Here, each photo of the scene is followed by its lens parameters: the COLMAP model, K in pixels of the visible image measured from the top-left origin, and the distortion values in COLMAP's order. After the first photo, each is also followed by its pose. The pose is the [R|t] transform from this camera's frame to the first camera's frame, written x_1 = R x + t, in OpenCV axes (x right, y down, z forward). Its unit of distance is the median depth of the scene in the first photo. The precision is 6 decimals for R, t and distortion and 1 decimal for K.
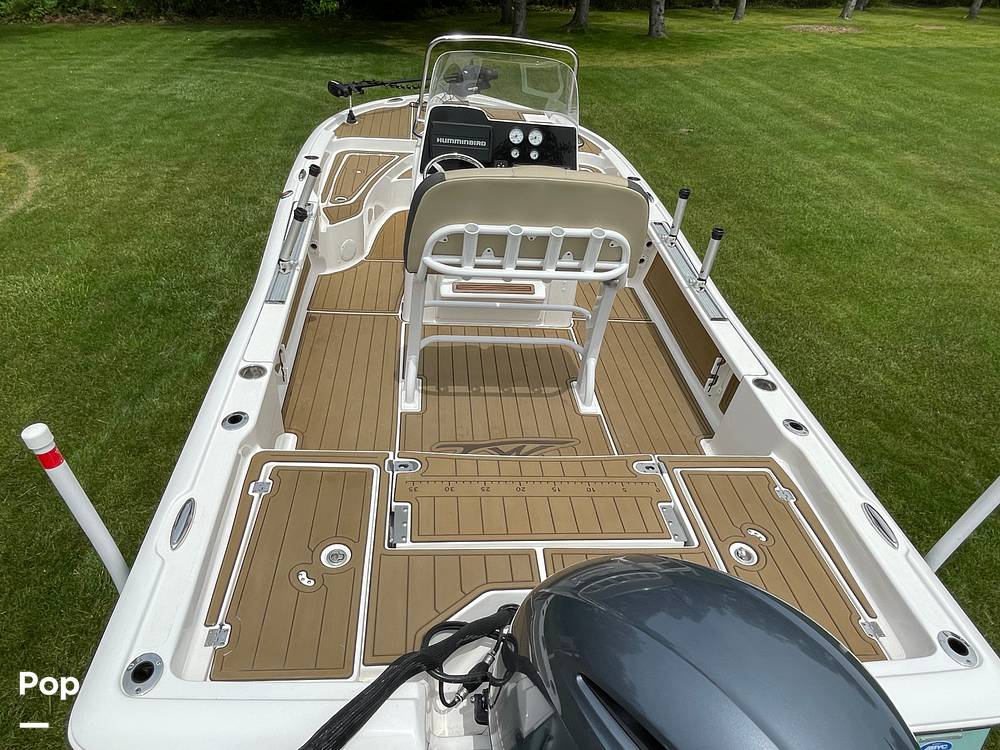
lens RADIAL K [[640.3, 0, 498.5], [0, 640.3, 376.4], [0, 0, 1]] dist [-0.002637, 0.003180]
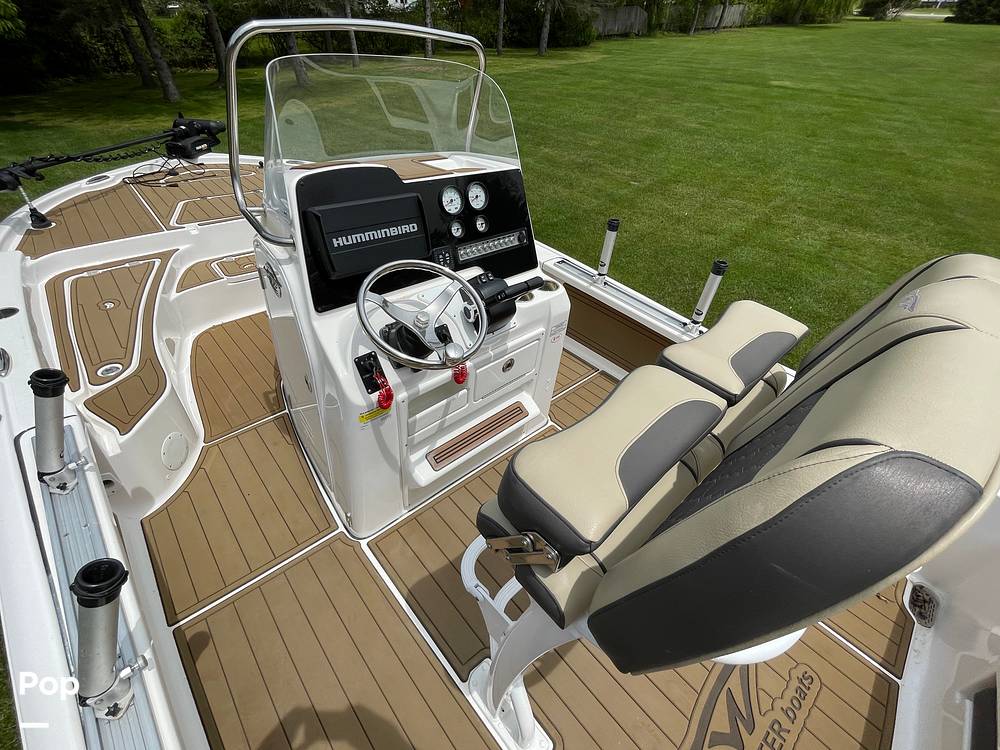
lens RADIAL K [[432.3, 0, 500.1], [0, 432.3, 373.6], [0, 0, 1]] dist [-0.003968, -0.000918]
pose [[0.802279, -0.391953, 0.450245, -0.121985], [0.345636, 0.919957, 0.184973, -0.194531], [-0.486707, 0.007221, 0.873536, 0.426531]]
